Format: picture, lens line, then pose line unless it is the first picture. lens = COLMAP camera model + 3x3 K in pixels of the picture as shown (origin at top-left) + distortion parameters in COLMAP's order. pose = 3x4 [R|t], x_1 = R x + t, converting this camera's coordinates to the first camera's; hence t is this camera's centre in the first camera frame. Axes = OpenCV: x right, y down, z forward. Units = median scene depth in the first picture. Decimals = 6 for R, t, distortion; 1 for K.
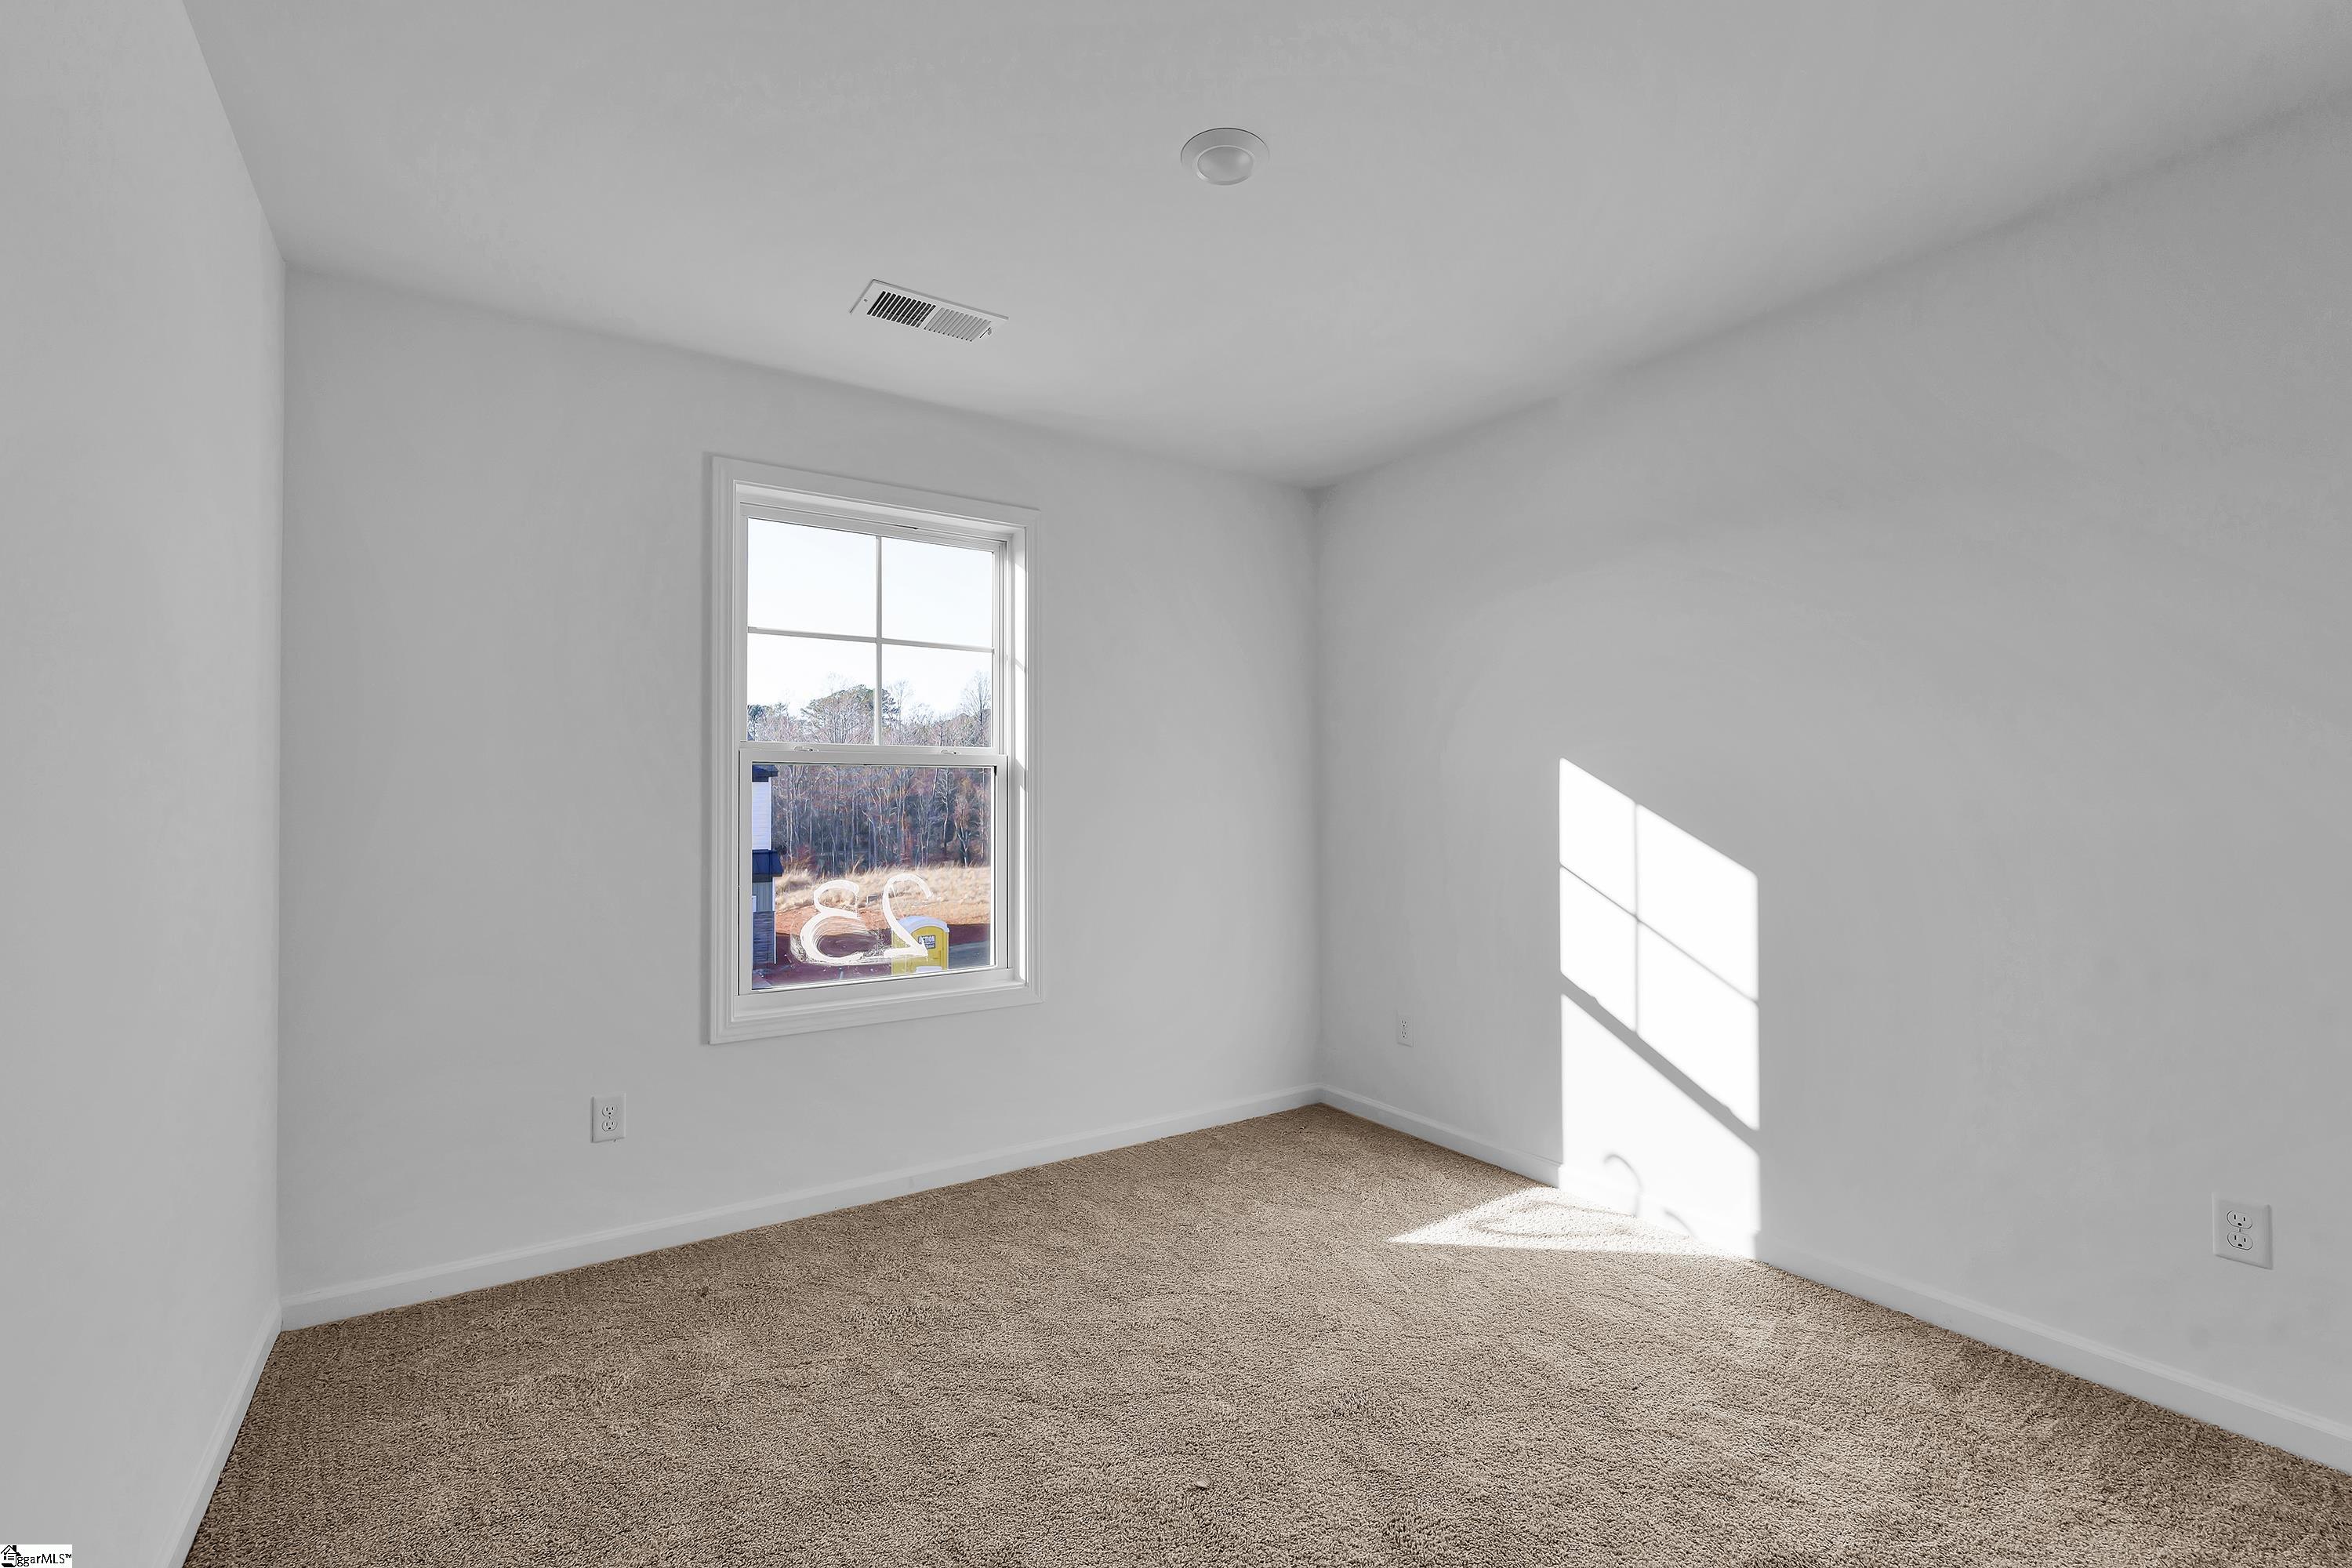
lens RADIAL K [[1042.4, 0, 1156.9], [0, 1042.4, 788.1], [0, 0, 1]] dist [-0.004542, -0.000787]
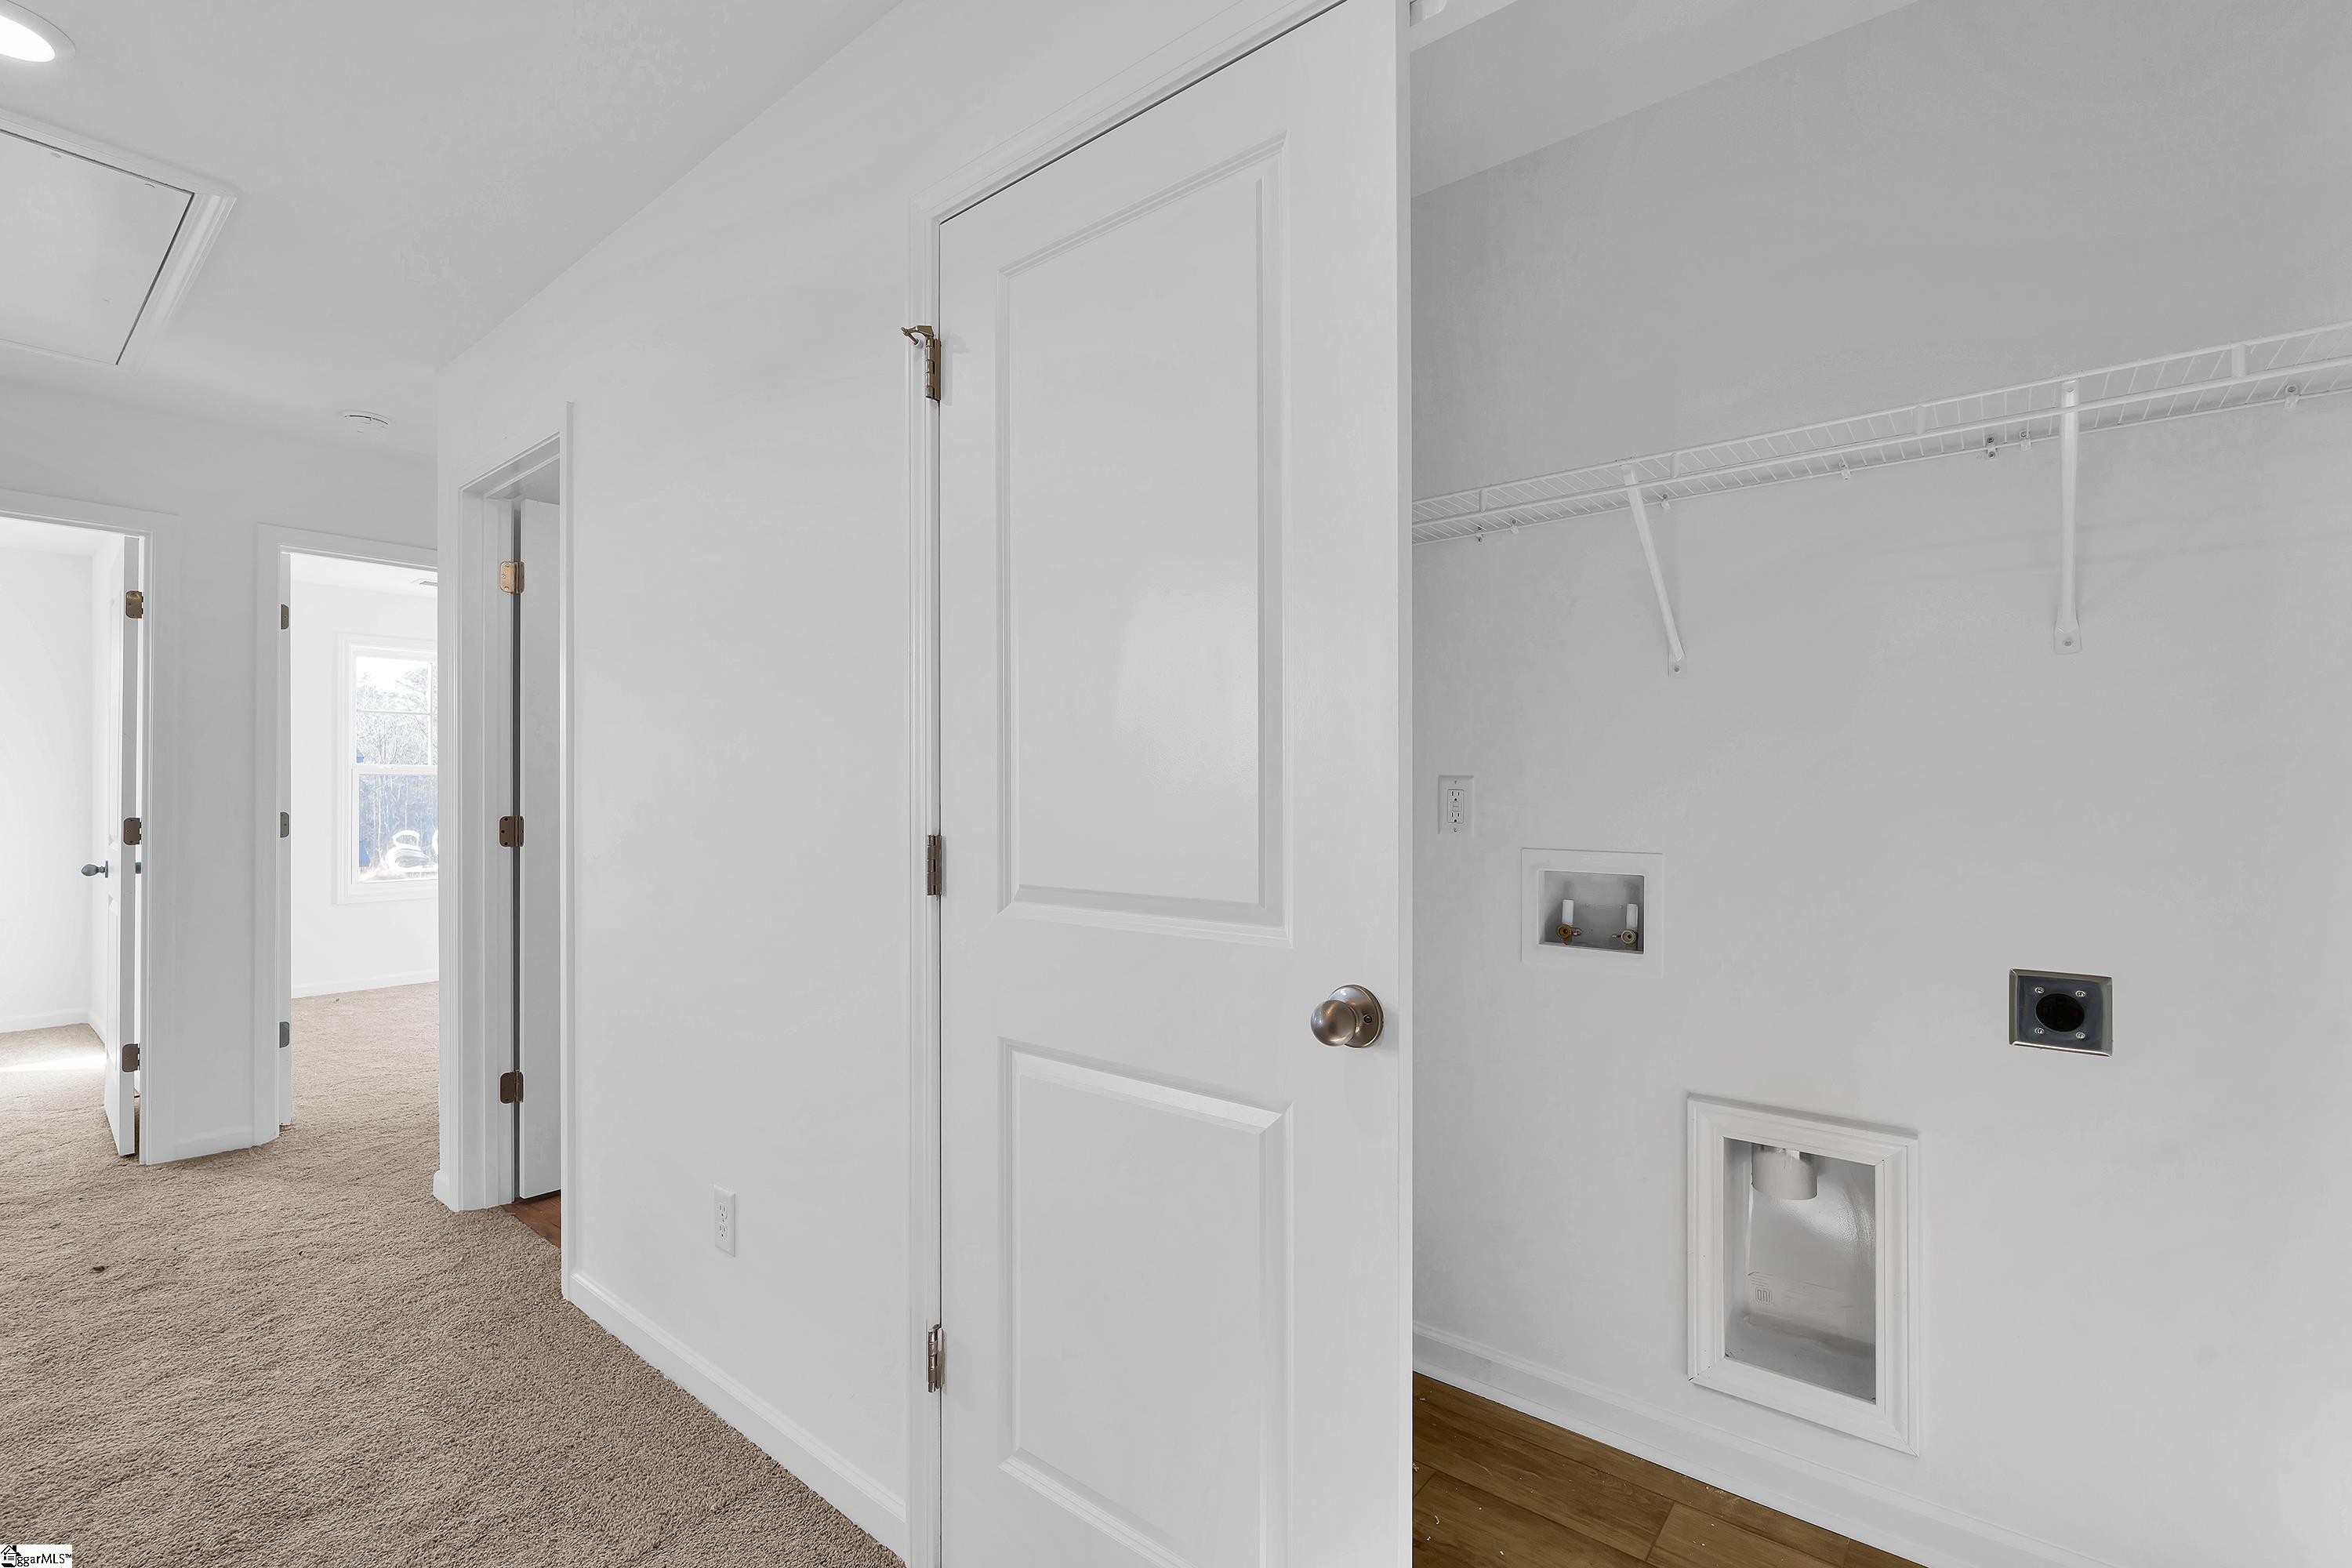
lens RADIAL K [[1042.4, 0, 1156.9], [0, 1042.4, 788.1], [0, 0, 1]] dist [-0.004542, -0.000787]
pose [[0.954000, 0.001905, 0.299801, 0.475187], [-0.005793, 0.999910, 0.012080, -0.026325], [-0.299751, -0.013261, 0.953925, -1.357903]]
